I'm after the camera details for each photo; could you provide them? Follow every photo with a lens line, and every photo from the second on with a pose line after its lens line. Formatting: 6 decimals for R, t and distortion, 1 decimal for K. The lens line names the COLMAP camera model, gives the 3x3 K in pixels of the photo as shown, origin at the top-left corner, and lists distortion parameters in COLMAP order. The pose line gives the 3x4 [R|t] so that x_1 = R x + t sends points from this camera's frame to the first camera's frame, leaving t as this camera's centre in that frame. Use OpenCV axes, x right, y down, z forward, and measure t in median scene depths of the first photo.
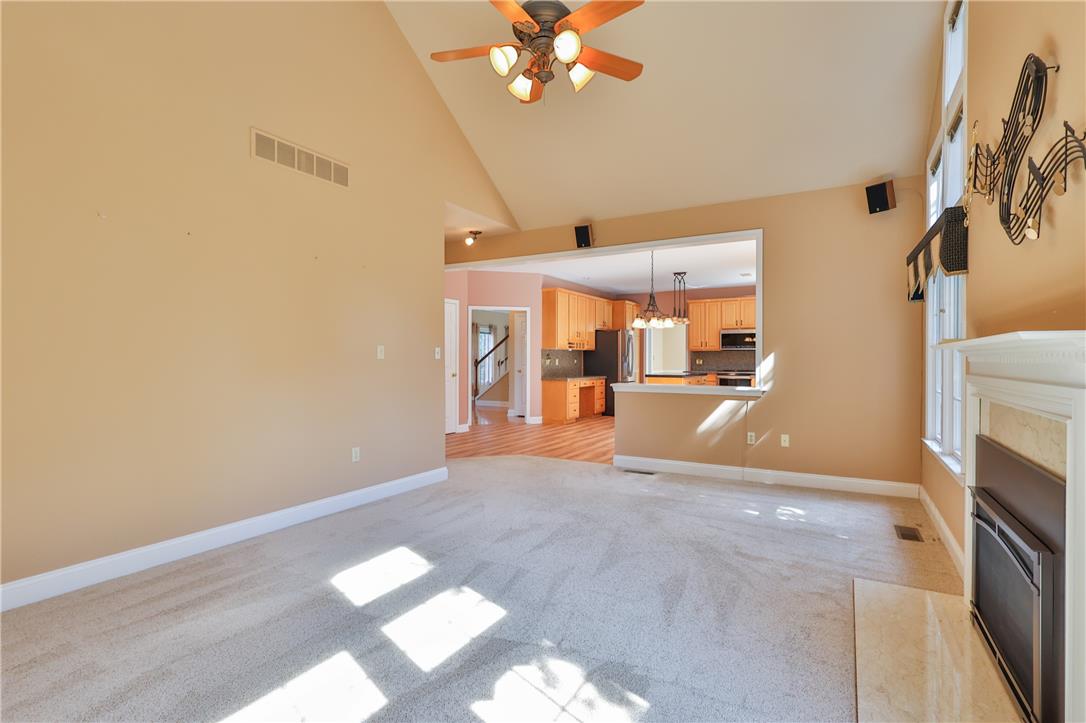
lens RADIAL K [[527.3, 0, 543.0], [0, 527.3, 361.5], [0, 0, 1]] dist [-0.000398, -0.000299]
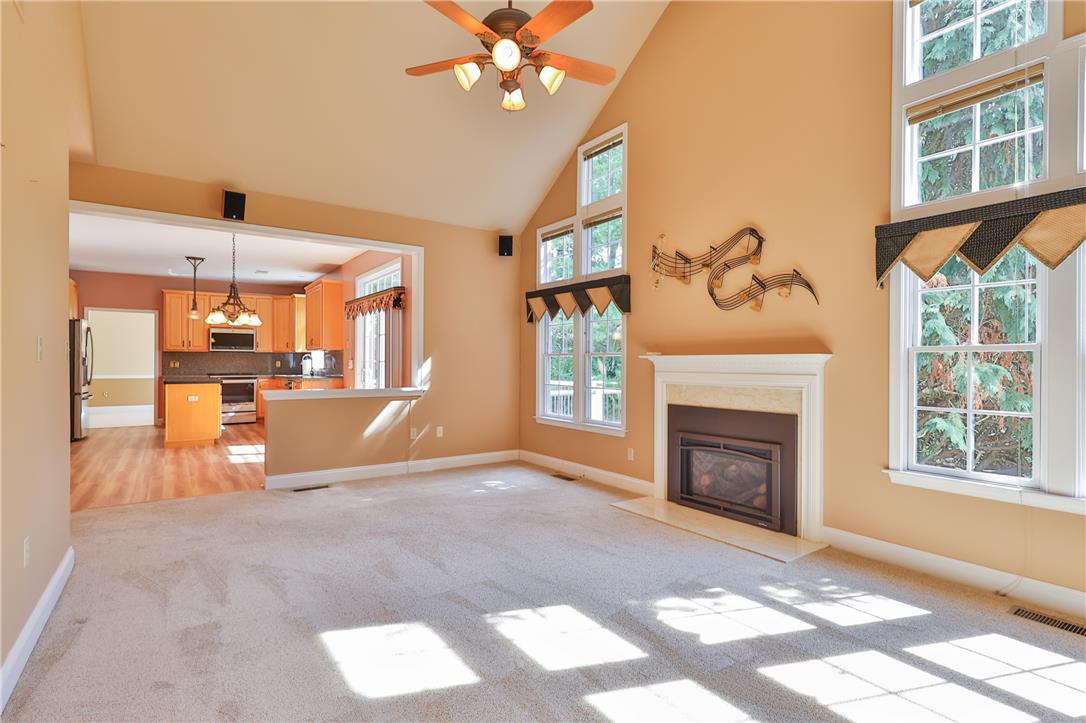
lens RADIAL K [[527.3, 0, 543.0], [0, 527.3, 361.5], [0, 0, 1]] dist [-0.000398, -0.000299]
pose [[0.428256, 0.003469, 0.903651, -0.554348], [0.000159, 0.999992, -0.003915, -0.002243], [-0.903658, 0.001821, 0.428252, 0.316542]]
